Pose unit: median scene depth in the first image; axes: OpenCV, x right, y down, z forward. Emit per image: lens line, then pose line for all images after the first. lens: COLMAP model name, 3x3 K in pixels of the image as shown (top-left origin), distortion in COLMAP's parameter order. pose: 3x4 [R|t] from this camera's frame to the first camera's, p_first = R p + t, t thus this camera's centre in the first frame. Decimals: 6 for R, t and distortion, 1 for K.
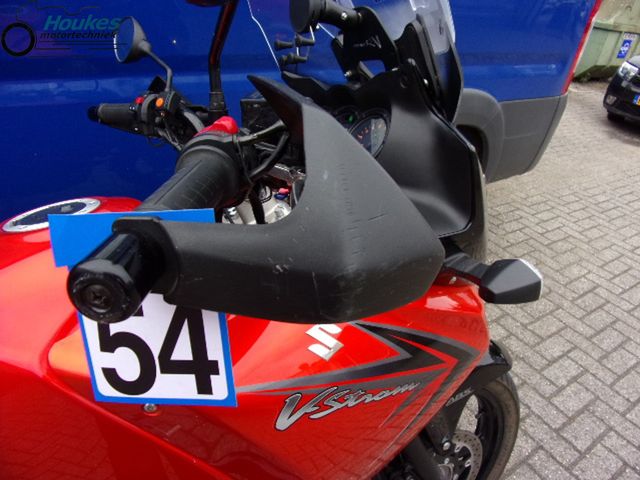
lens RADIAL K [[449.9, 0, 322.0], [0, 449.9, 241.8], [0, 0, 1]] dist [-0.069196, 0.033753]
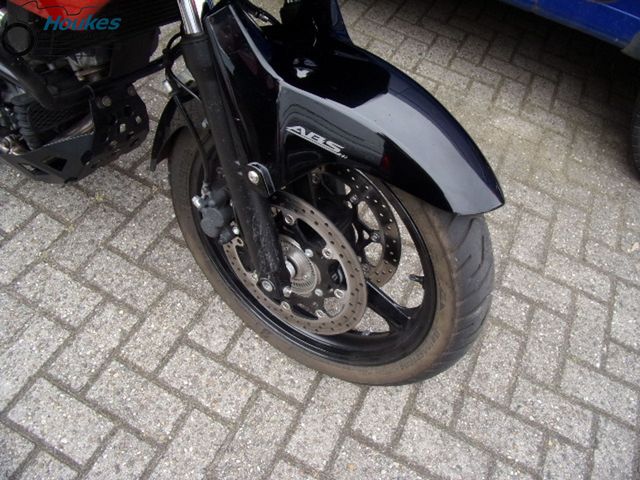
lens RADIAL K [[449.9, 0, 321.2], [0, 449.9, 233.1], [0, 0, 1]] dist [-0.069196, 0.033753]
pose [[0.498631, 0.700512, -0.510539, 0.397394], [-0.512559, 0.713260, 0.478061, 0.078203], [0.699035, 0.023306, 0.714708, 0.318313]]
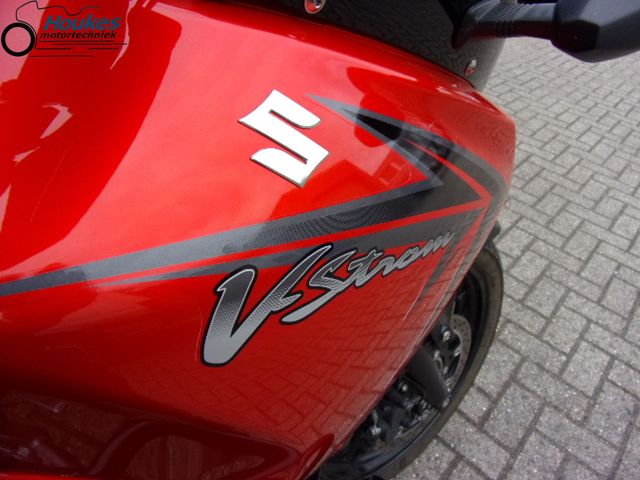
lens RADIAL K [[449.9, 0, 324.8], [0, 449.9, 240.0], [0, 0, 1]] dist [-0.069196, 0.033753]
pose [[0.972397, -0.164401, 0.165581, -0.013295], [0.134023, 0.974418, 0.180409, 0.070492], [-0.191004, -0.153238, 0.969554, 0.168114]]
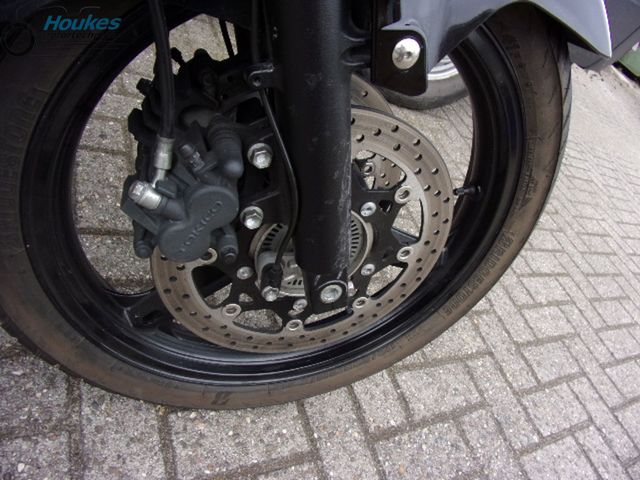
lens RADIAL K [[449.9, 0, 324.7], [0, 449.9, 241.0], [0, 0, 1]] dist [-0.069196, 0.033753]
pose [[0.915614, 0.390134, 0.097193, 0.135996], [-0.400966, 0.903854, 0.149243, 0.300014], [-0.029623, -0.175620, 0.984012, 0.365622]]
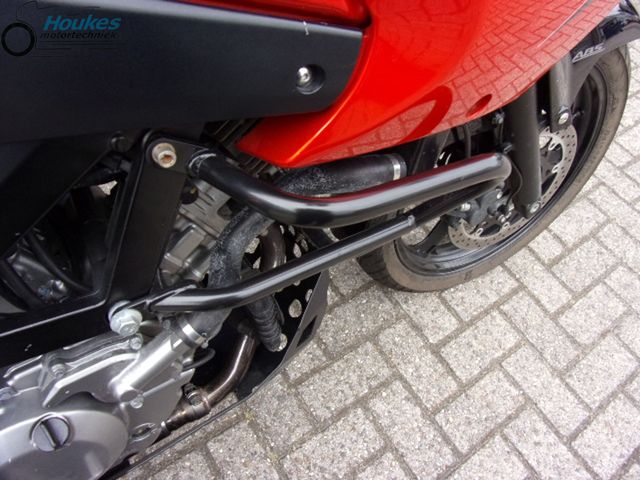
lens RADIAL K [[449.9, 0, 323.7], [0, 449.9, 242.2], [0, 0, 1]] dist [-0.069196, 0.033753]
pose [[0.999938, -0.010559, -0.003580, -0.065087], [0.011079, 0.904996, 0.425276, 0.178381], [-0.001250, -0.425289, 0.905057, 0.129444]]
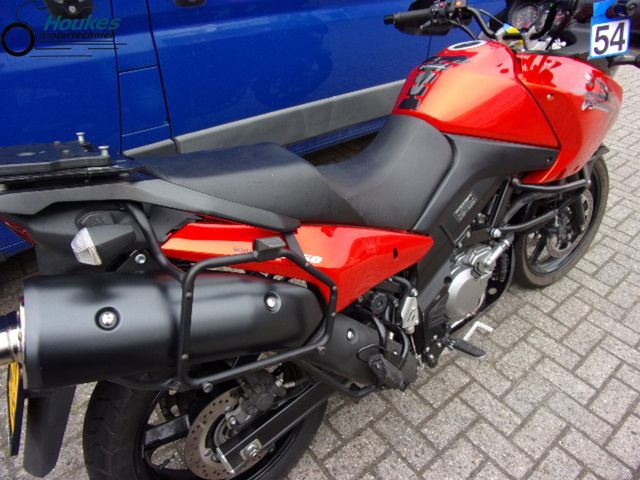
lens RADIAL K [[449.9, 0, 318.6], [0, 449.9, 240.4], [0, 0, 1]] dist [-0.069196, 0.033753]
pose [[0.993552, -0.110674, 0.024620, -0.515603], [0.107913, 0.989698, 0.094084, 0.217446], [-0.034779, -0.090821, 0.995260, -0.473987]]
